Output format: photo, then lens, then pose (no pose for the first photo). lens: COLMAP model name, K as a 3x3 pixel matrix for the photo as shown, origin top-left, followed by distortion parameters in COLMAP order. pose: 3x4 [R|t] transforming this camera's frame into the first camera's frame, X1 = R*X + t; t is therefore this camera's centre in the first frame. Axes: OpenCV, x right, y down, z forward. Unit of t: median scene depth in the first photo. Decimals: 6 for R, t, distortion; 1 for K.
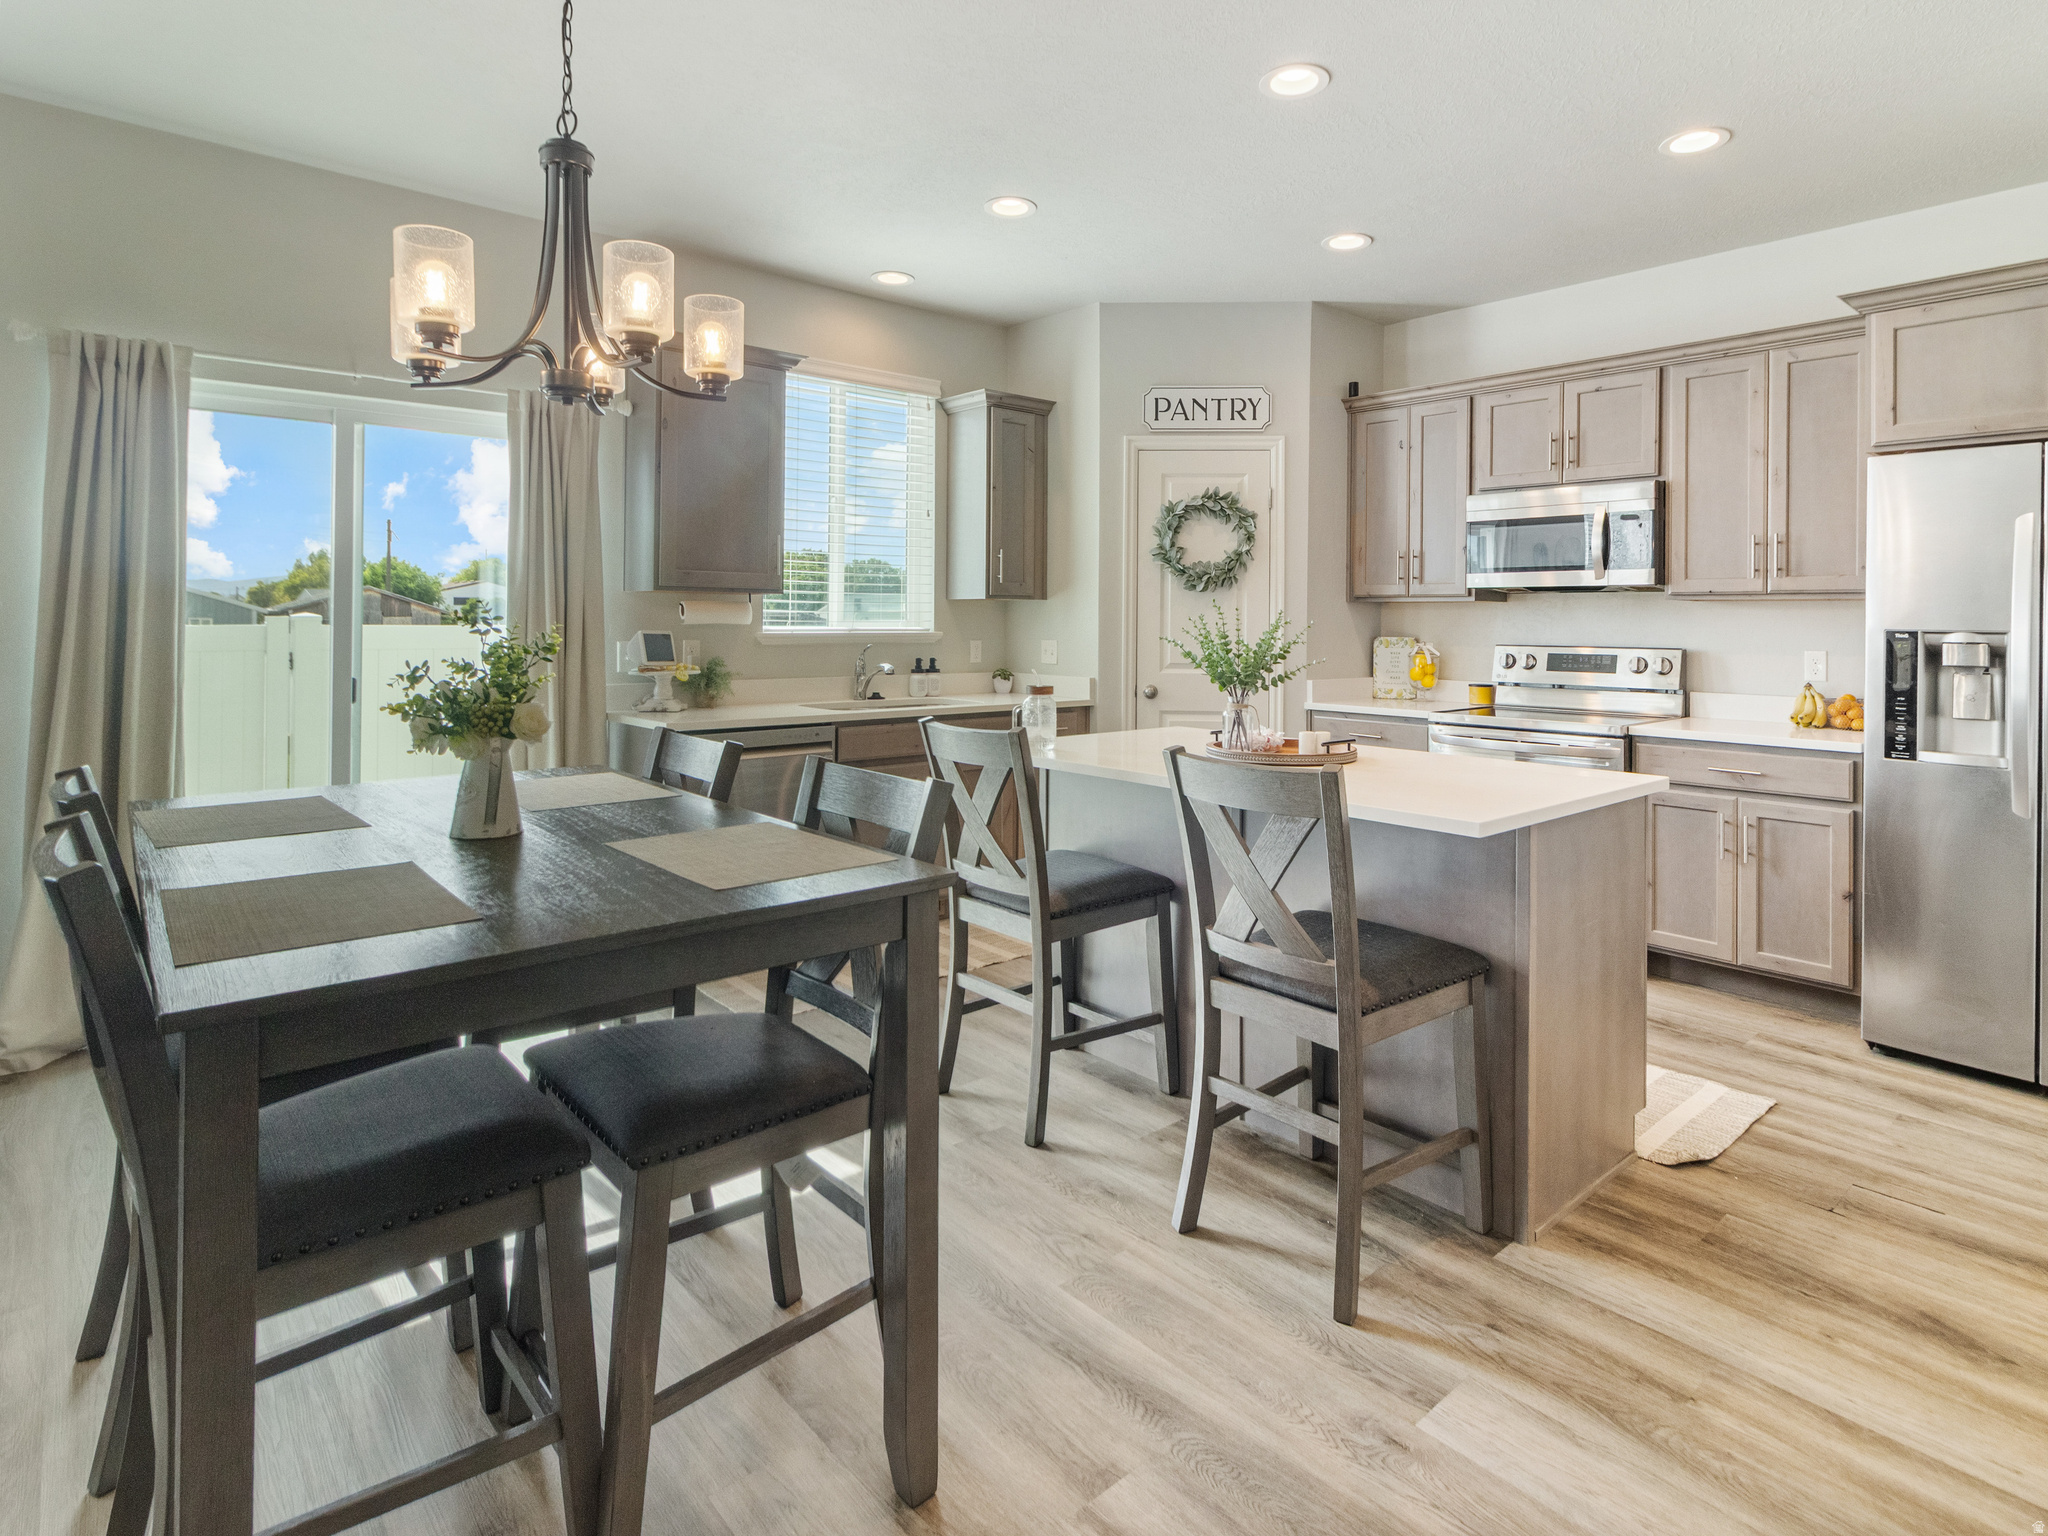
lens RADIAL K [[1089.2, 0, 1063.3], [0, 1089.2, 624.3], [0, 0, 1]] dist [-0.015781, -0.001922]
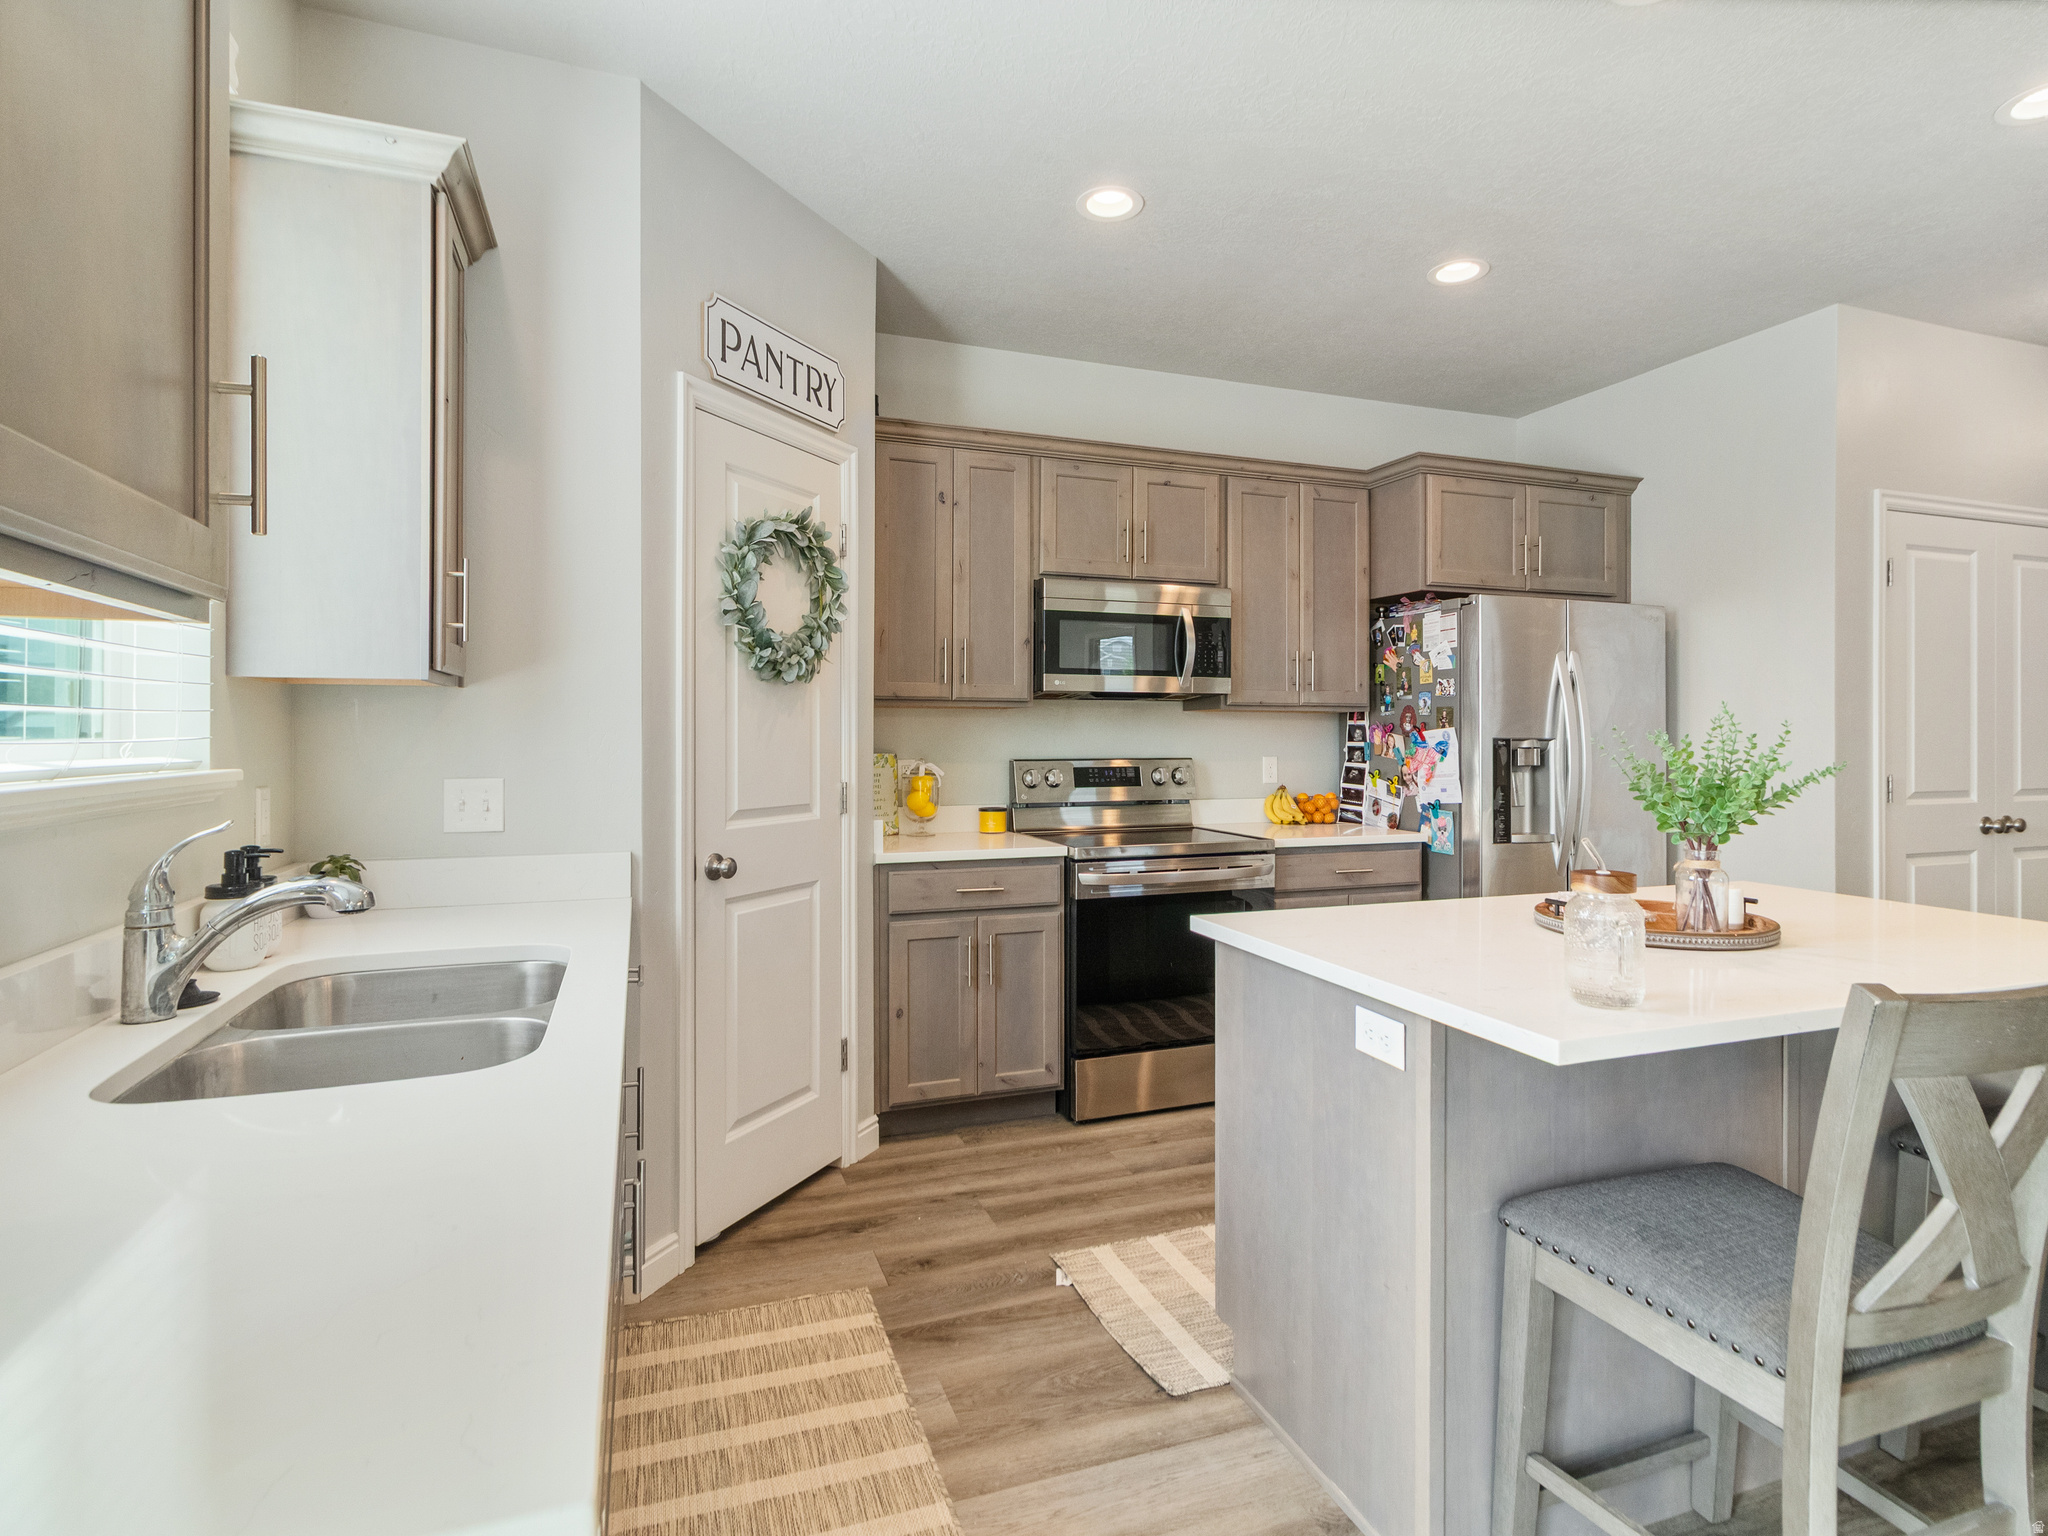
lens RADIAL K [[1072.0, 0, 1027.4], [0, 1072.0, 746.7], [0, 0, 1]] dist [0.003622, -0.000884]
pose [[0.367235, -0.016597, 0.929980, -0.376384], [0.005475, 0.999862, 0.015682, -0.004547], [-0.930112, -0.000667, 0.367275, 0.703772]]
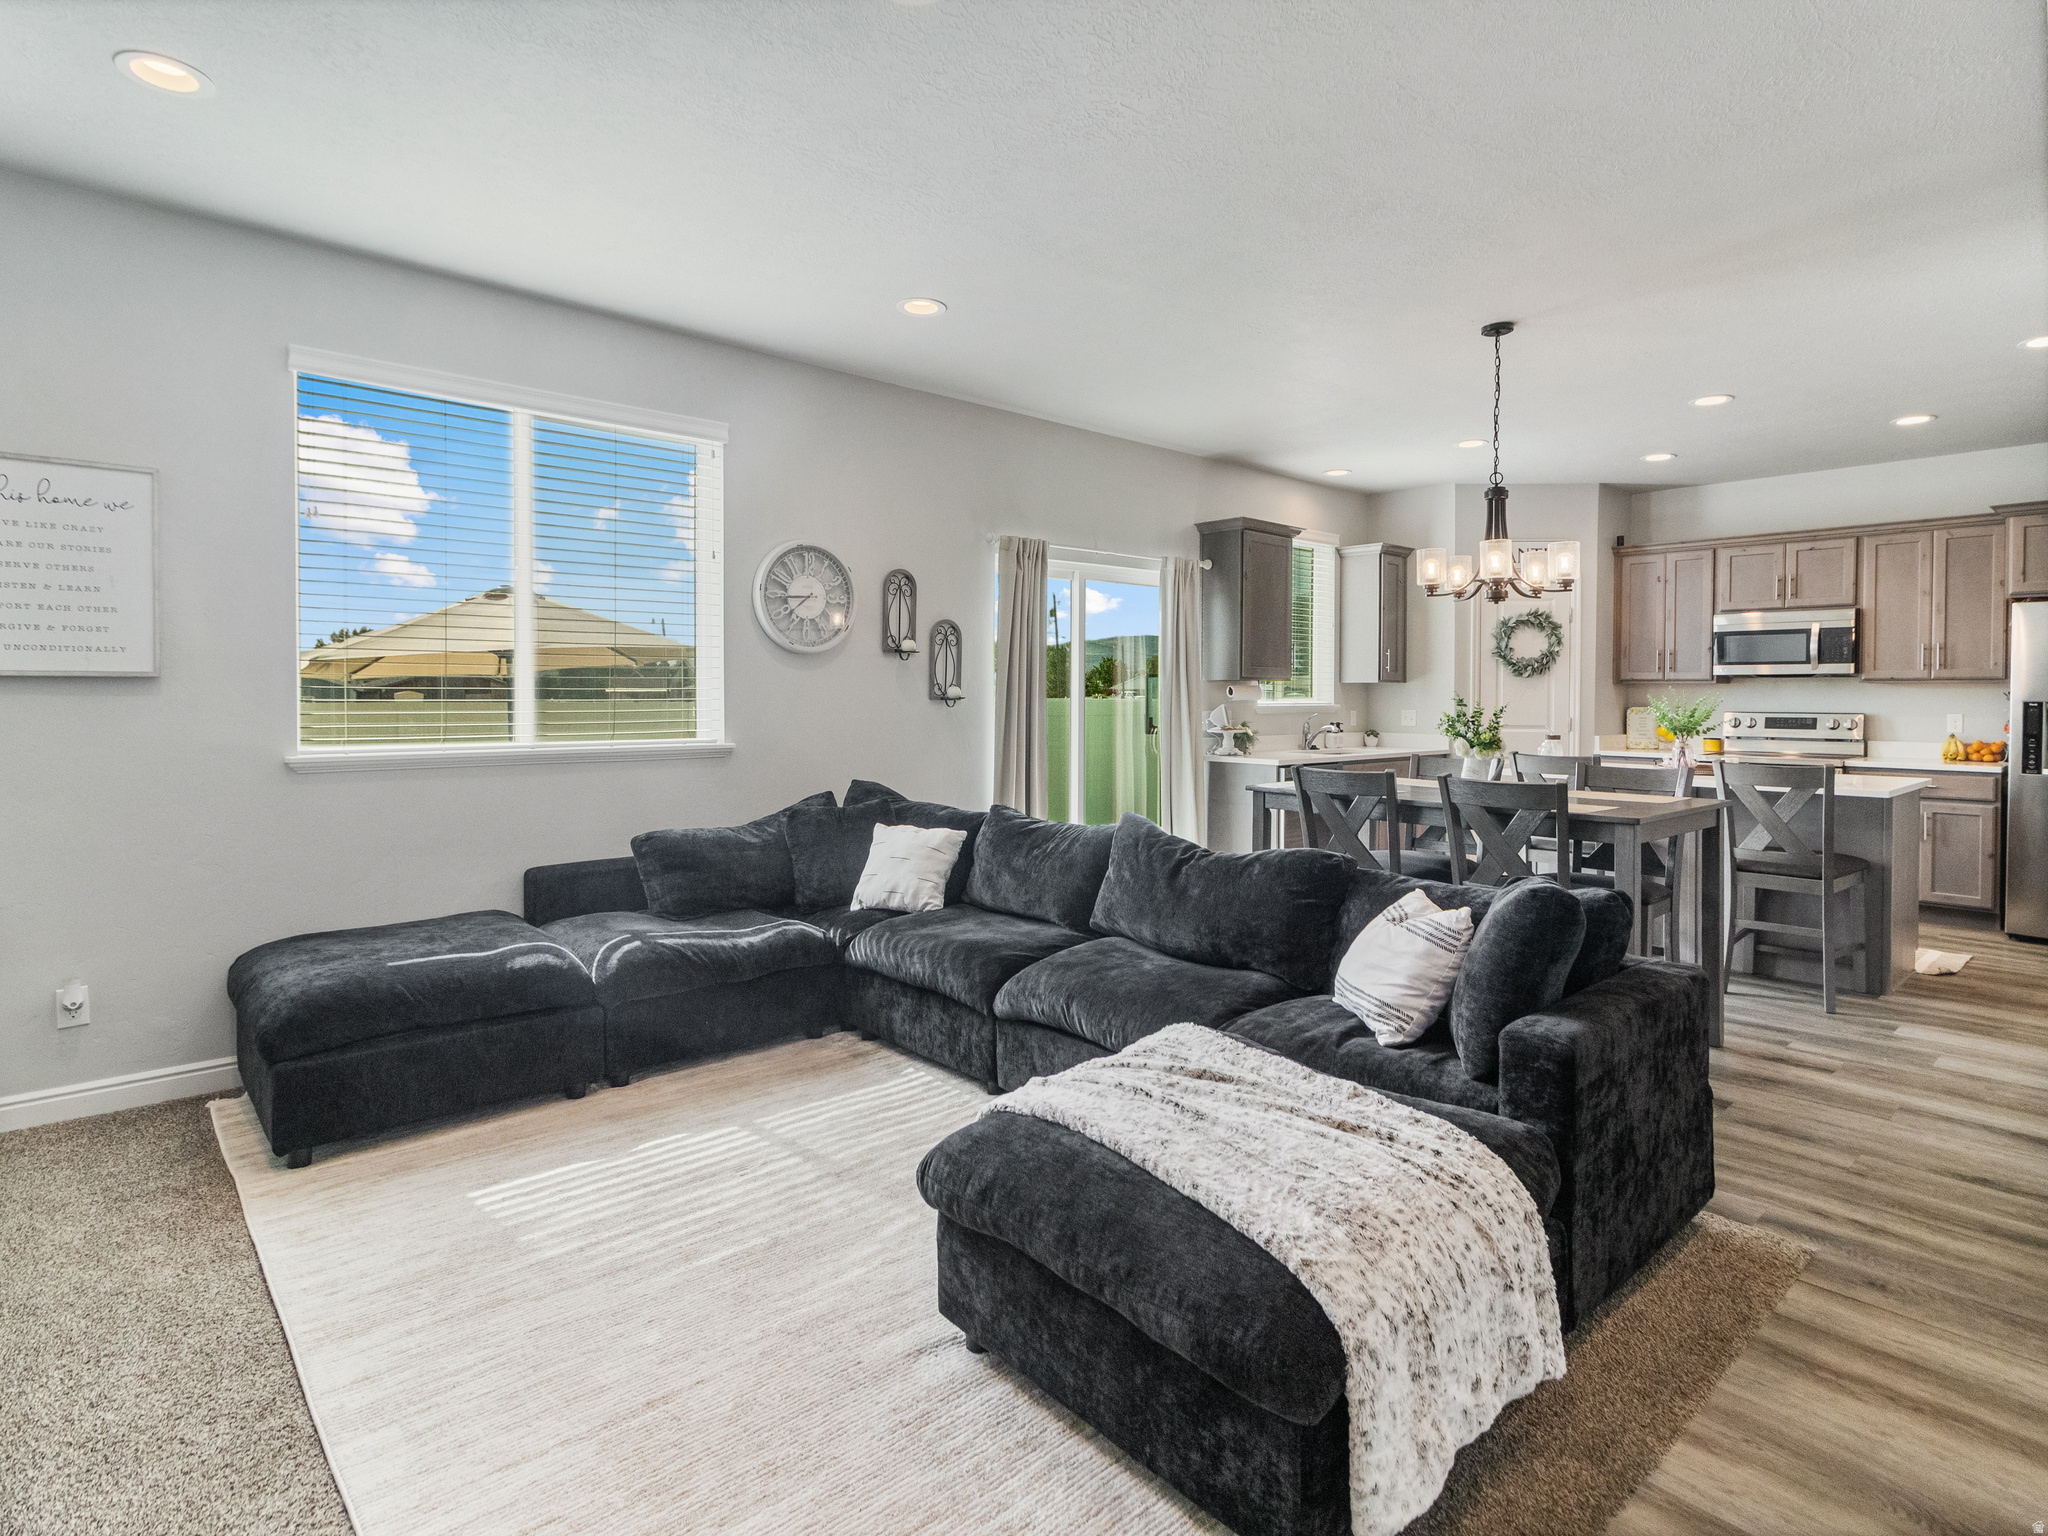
lens RADIAL K [[1072.0, 0, 1057.3], [0, 1072.0, 705.0], [0, 0, 1]] dist [0.003622, -0.000884]
pose [[0.999866, -0.004565, 0.015706, -0.571644], [0.004434, 0.999955, 0.008373, -0.007257], [-0.015744, -0.008302, 0.999842, -0.496019]]
